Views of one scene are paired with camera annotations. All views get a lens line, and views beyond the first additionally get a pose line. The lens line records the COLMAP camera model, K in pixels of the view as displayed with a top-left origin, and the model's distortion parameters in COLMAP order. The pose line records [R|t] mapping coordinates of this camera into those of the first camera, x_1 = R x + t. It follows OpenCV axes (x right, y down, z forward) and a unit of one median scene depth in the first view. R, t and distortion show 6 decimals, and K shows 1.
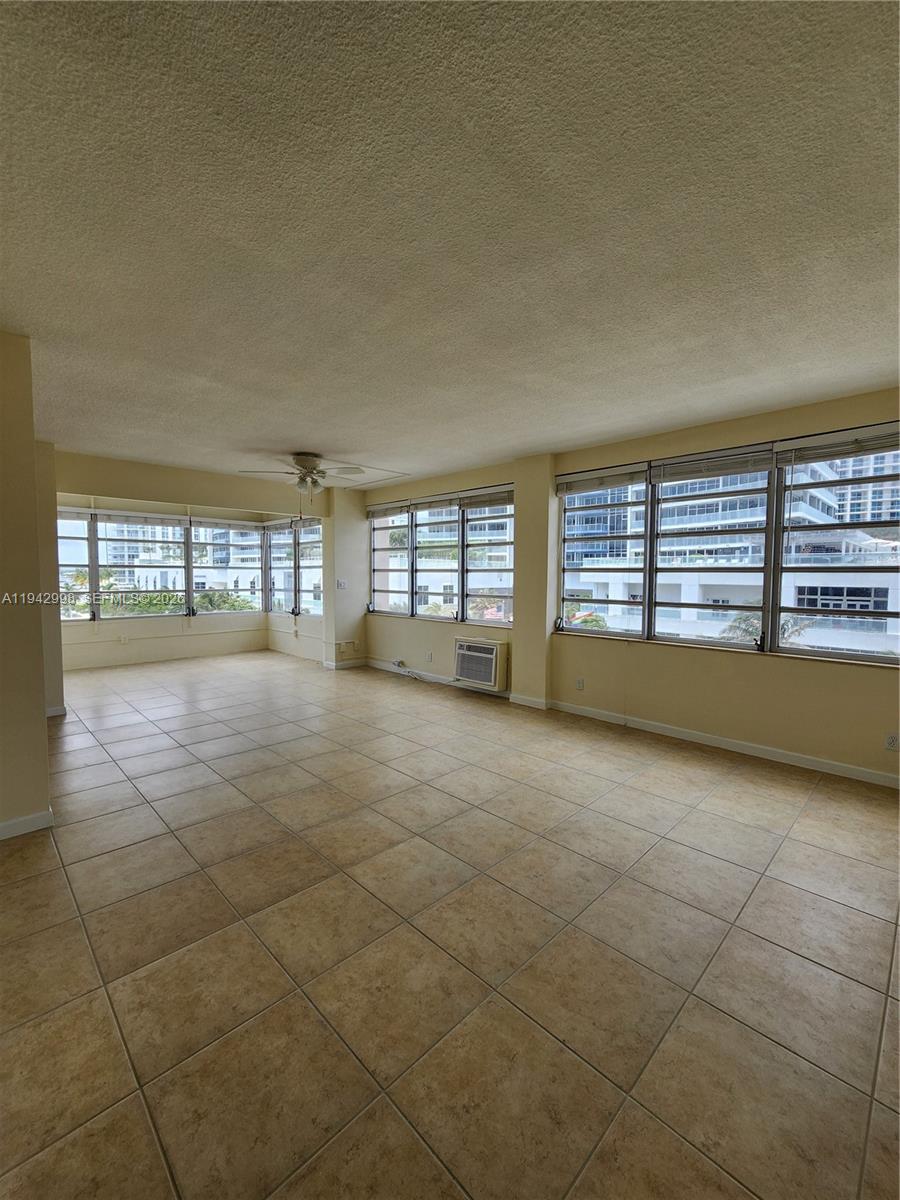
lens RADIAL K [[488.1, 0, 451.9], [0, 488.1, 595.9], [0, 0, 1]] dist [-0.001144, 0.000214]
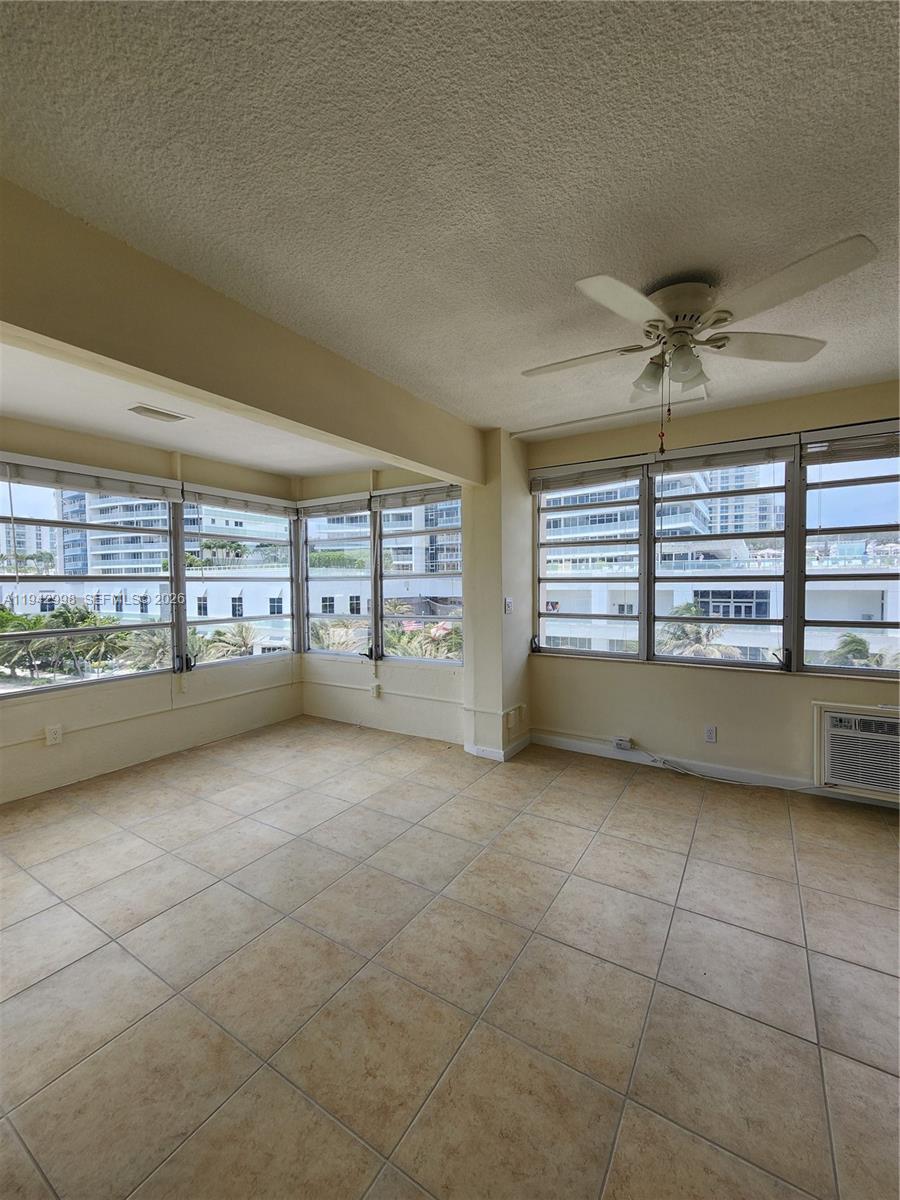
lens RADIAL K [[488.1, 0, 450.2], [0, 488.1, 594.2], [0, 0, 1]] dist [0.003072, -0.000009]
pose [[0.975226, -0.019732, 0.220330, -0.163994], [0.024589, 0.999511, -0.019323, -0.010973], [-0.219841, 0.024262, 0.975234, 0.187888]]
